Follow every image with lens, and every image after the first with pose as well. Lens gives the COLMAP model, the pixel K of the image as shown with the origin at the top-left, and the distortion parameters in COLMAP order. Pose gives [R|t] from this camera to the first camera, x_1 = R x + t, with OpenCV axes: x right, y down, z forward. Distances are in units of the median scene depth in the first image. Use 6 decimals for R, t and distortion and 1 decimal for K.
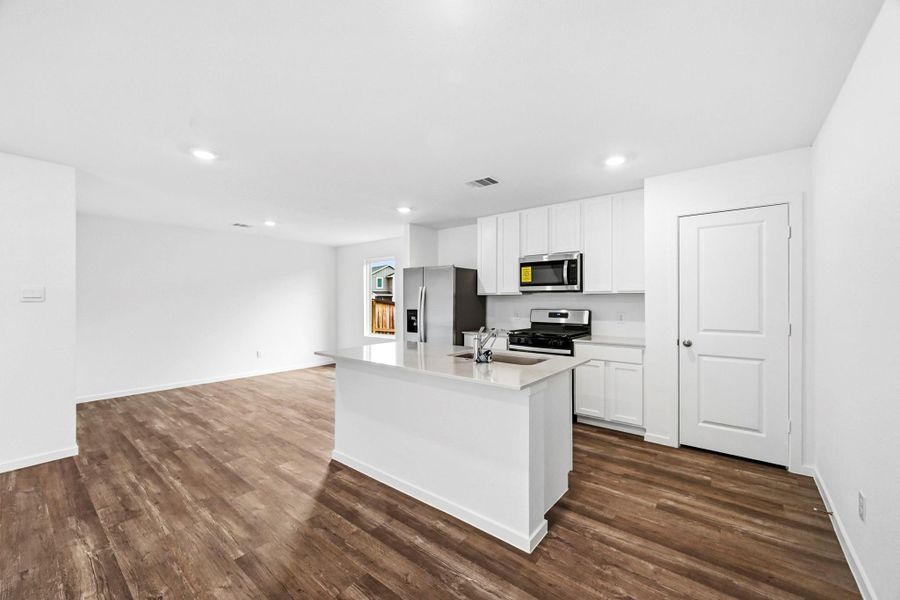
lens RADIAL K [[356.8, 0, 452.7], [0, 356.8, 303.0], [0, 0, 1]] dist [-0.000194, 0.000052]
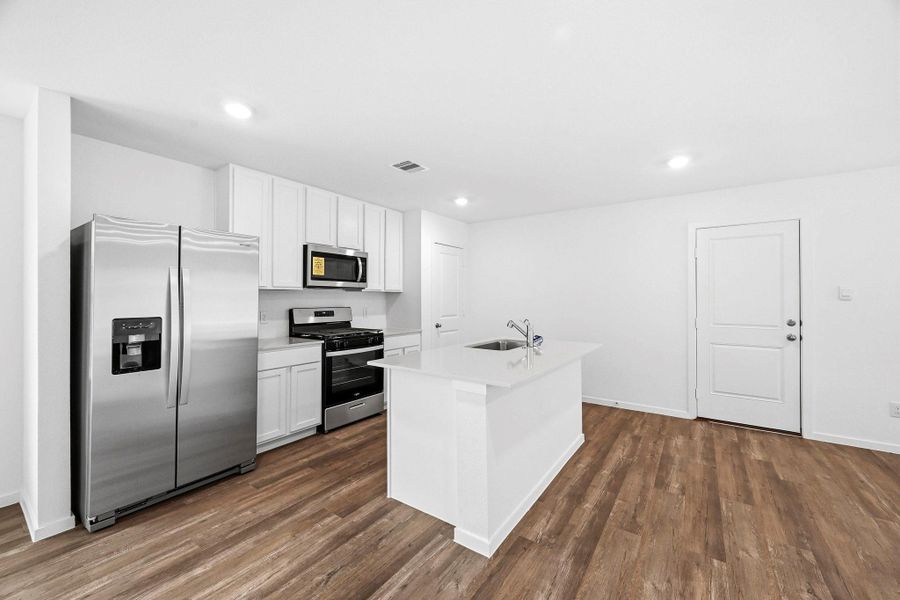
lens RADIAL K [[354.8, 0, 450.0], [0, 354.8, 300.0], [0, 0, 1]] dist [-0.002163, -0.000243]
pose [[-0.059594, -0.003841, 0.998215, -0.717077], [0.005172, 0.999978, 0.004157, -0.003310], [-0.998209, 0.005411, -0.059573, 0.846107]]
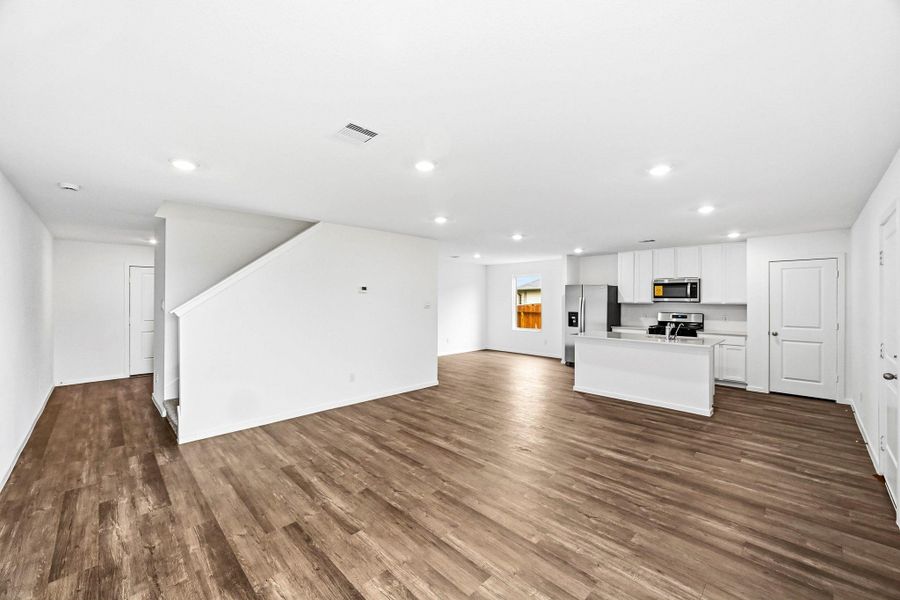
lens RADIAL K [[354.8, 0, 450.0], [0, 354.8, 300.0], [0, 0, 1]] dist [-0.002163, -0.000243]
pose [[0.993157, 0.005239, -0.116670, -0.598727], [-0.005792, 0.999974, -0.004399, -0.029920], [0.116644, 0.005045, 0.993161, -0.755426]]
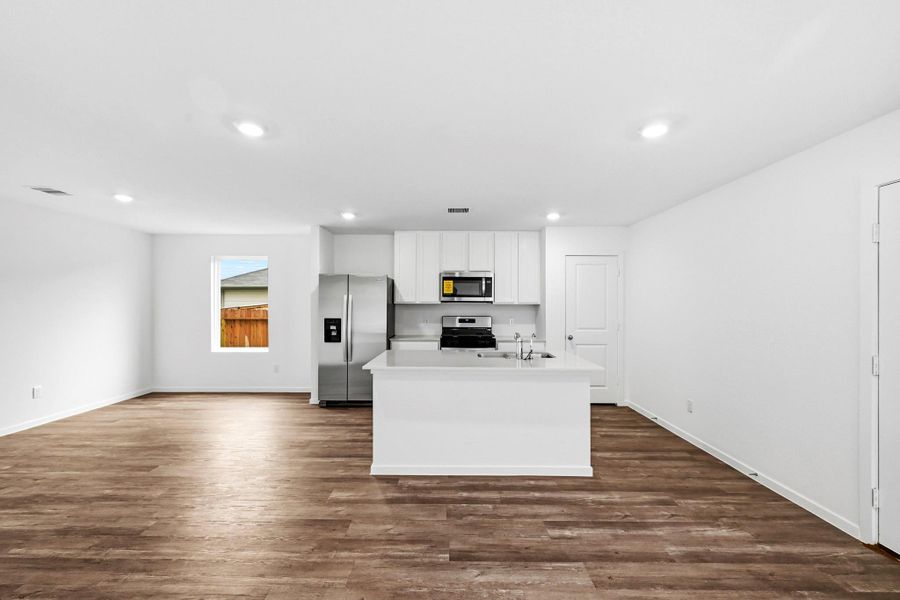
lens RADIAL K [[361.6, 0, 450.3], [0, 361.6, 304.3], [0, 0, 1]] dist [-0.000970, 0.000119]
pose [[0.783293, 0.004289, 0.621638, -0.601934], [-0.002349, 0.999989, -0.003940, -0.019866], [-0.621648, 0.001626, 0.783295, 0.070671]]
